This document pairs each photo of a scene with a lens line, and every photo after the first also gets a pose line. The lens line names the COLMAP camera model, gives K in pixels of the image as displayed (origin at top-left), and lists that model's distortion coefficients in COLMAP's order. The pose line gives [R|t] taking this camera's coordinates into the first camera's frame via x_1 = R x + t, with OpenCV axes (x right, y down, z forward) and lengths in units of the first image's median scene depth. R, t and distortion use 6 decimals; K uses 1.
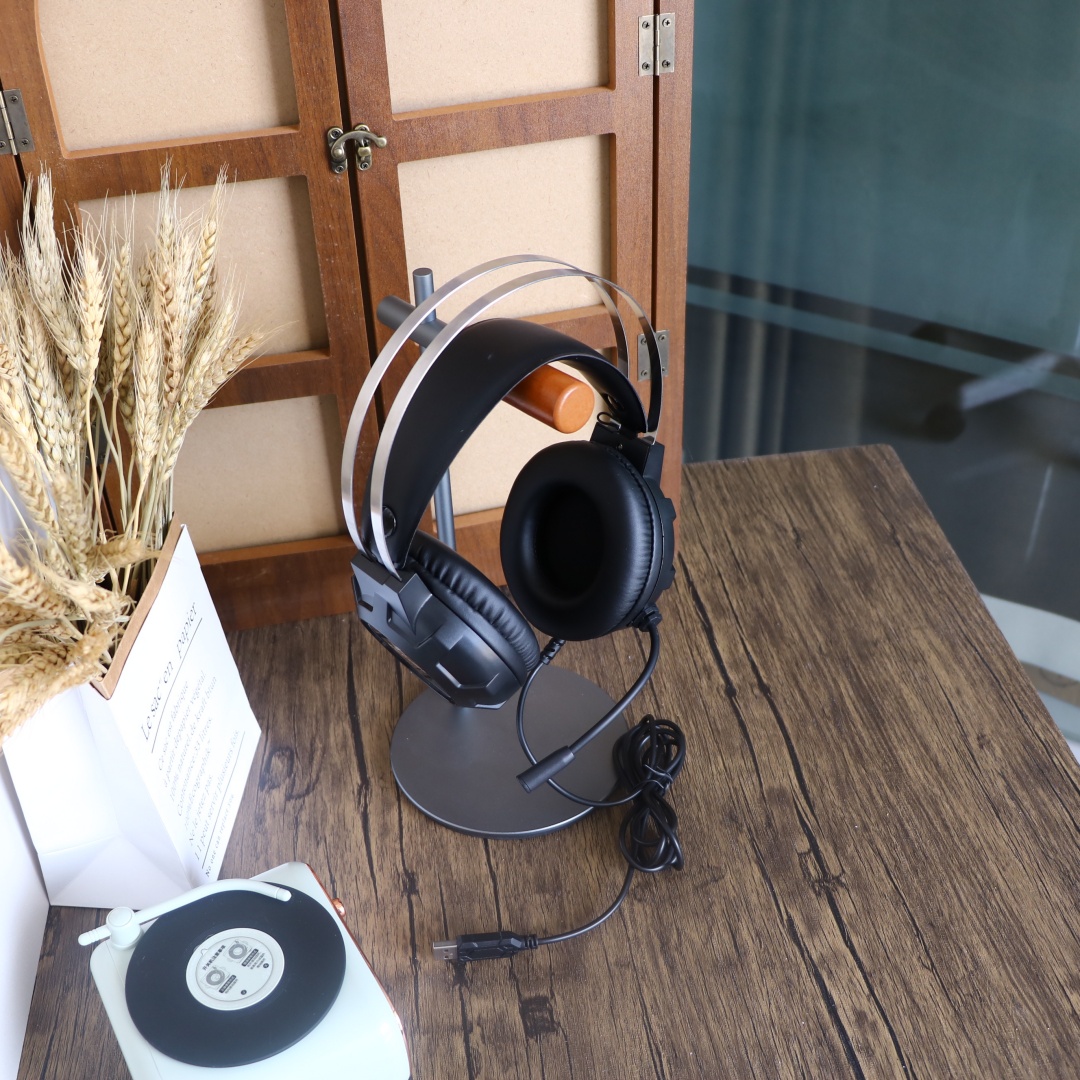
lens RADIAL K [[1314.7, 0, 523.6], [0, 1314.7, 536.8], [0, 0, 1]] dist [-0.146481, 0.000000]
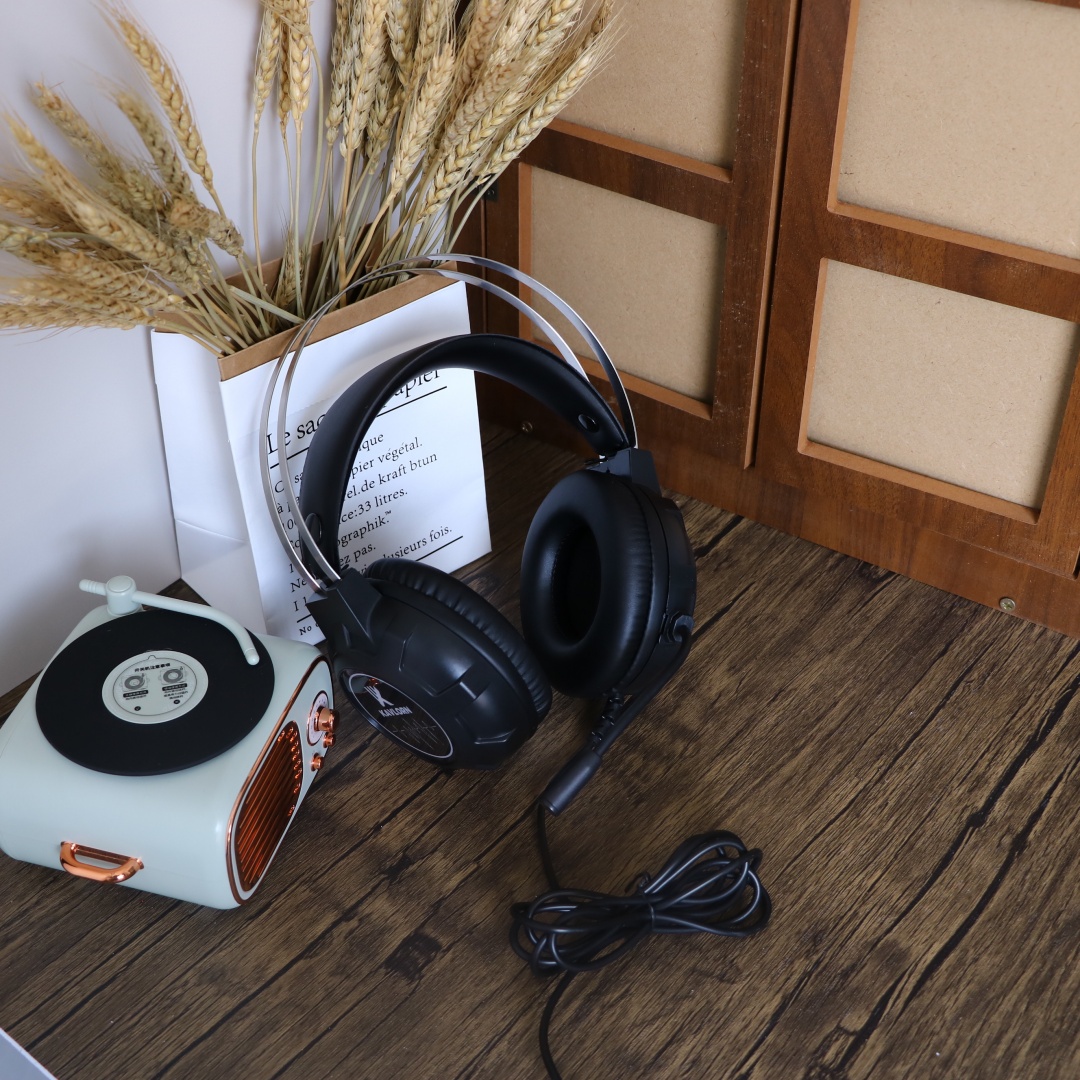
lens RADIAL K [[1583.0, 0, 530.3], [0, 1583.0, 540.2], [0, 0, 1]] dist [-0.085621, 0.000000]
pose [[0.699977, 0.477169, -0.531358, 0.417709], [-0.449851, 0.872466, 0.190884, -0.078660], [0.554676, 0.105418, 0.825362, 0.153915]]
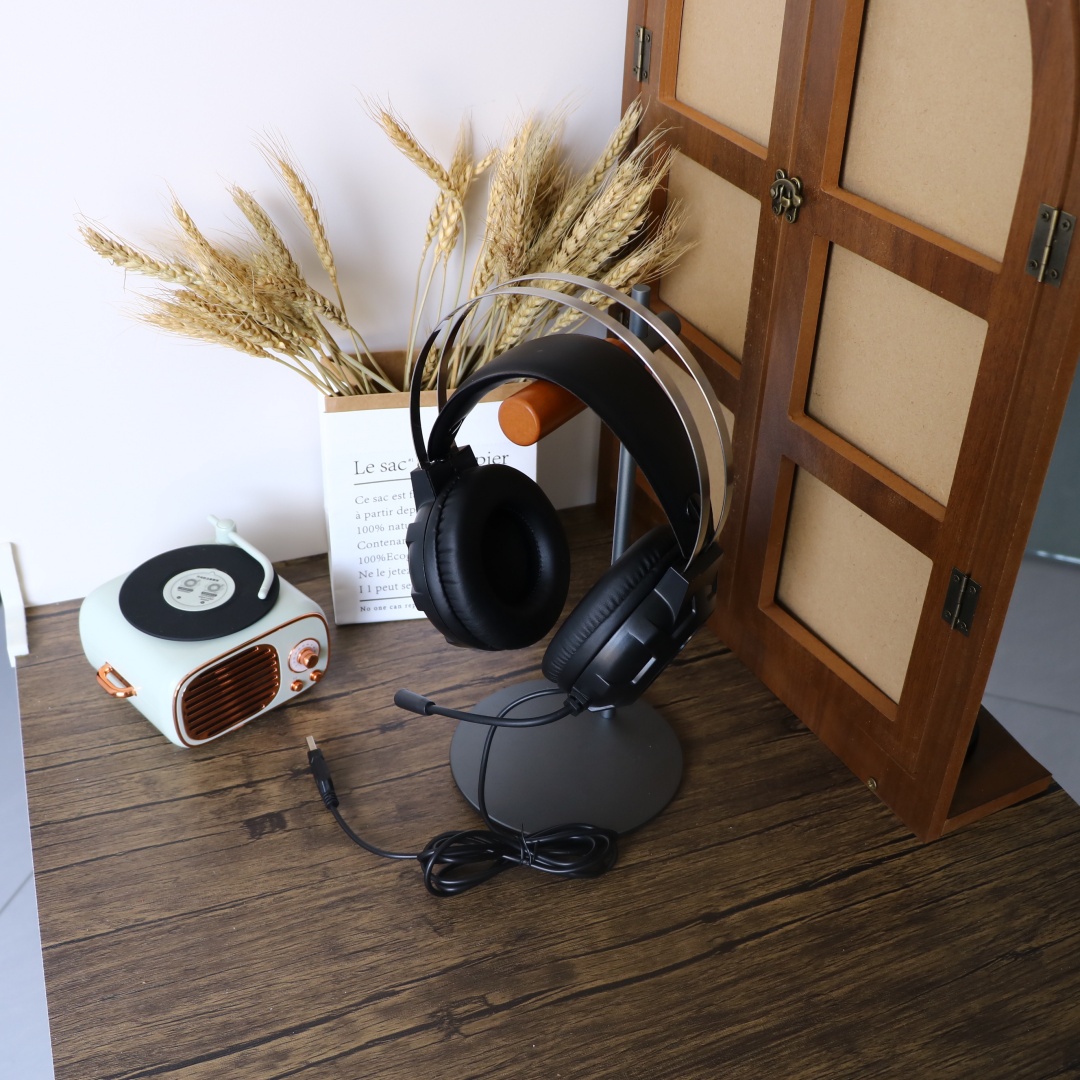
lens RADIAL K [[1314.7, 0, 531.8], [0, 1314.7, 539.5], [0, 0, 1]] dist [-0.146481, 0.000000]
pose [[0.248663, 0.581879, -0.774328, 0.732818], [-0.611552, 0.714259, 0.340350, -0.318808], [0.751113, 0.388909, 0.533459, 0.396350]]
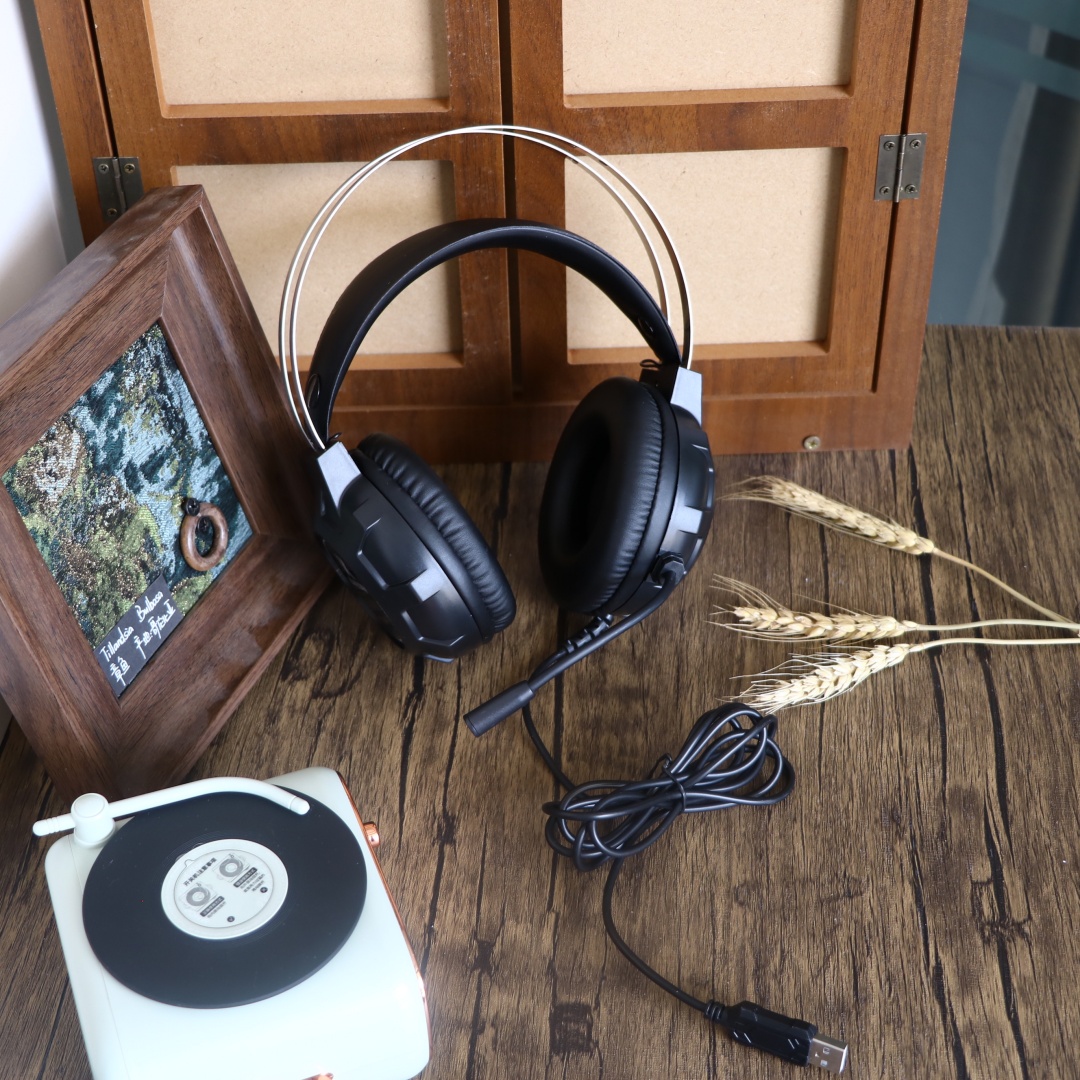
lens RADIAL K [[1902.5, 0, 523.0], [0, 1902.5, 542.4], [0, 0, 1]] dist [-0.028668, 0.000000]
pose [[0.978168, 0.147987, -0.145899, 0.090933], [-0.134472, 0.986004, 0.098557, -0.013403], [0.158442, -0.076786, 0.984378, -0.070433]]
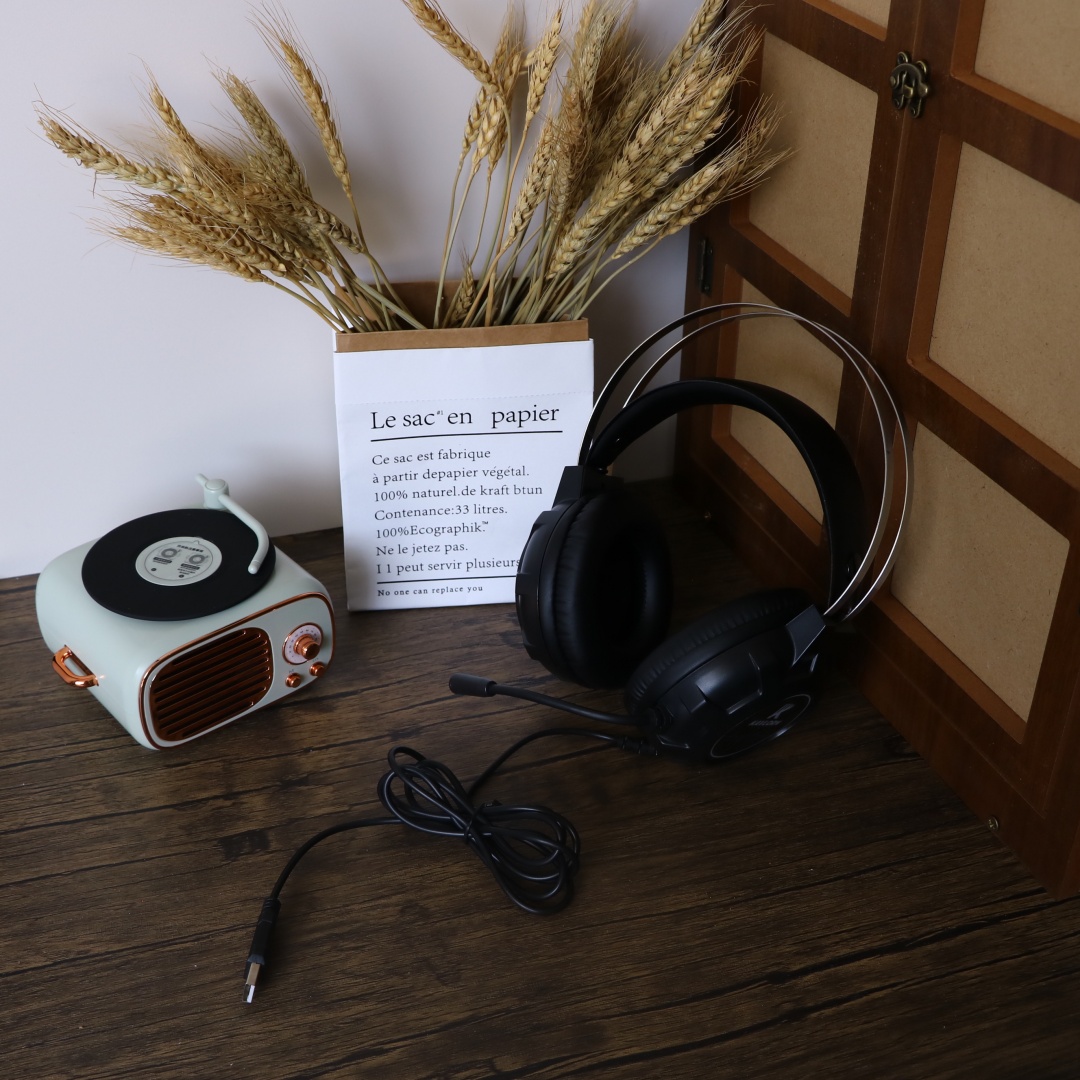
lens RADIAL K [[1583.0, 0, 532.5], [0, 1583.0, 543.6], [0, 0, 1]] dist [-0.085621, 0.000000]
pose [[0.177939, 0.585720, -0.790740, 0.750368], [-0.603583, 0.699614, 0.382397, -0.325214], [0.777191, 0.409234, 0.478019, 0.447511]]
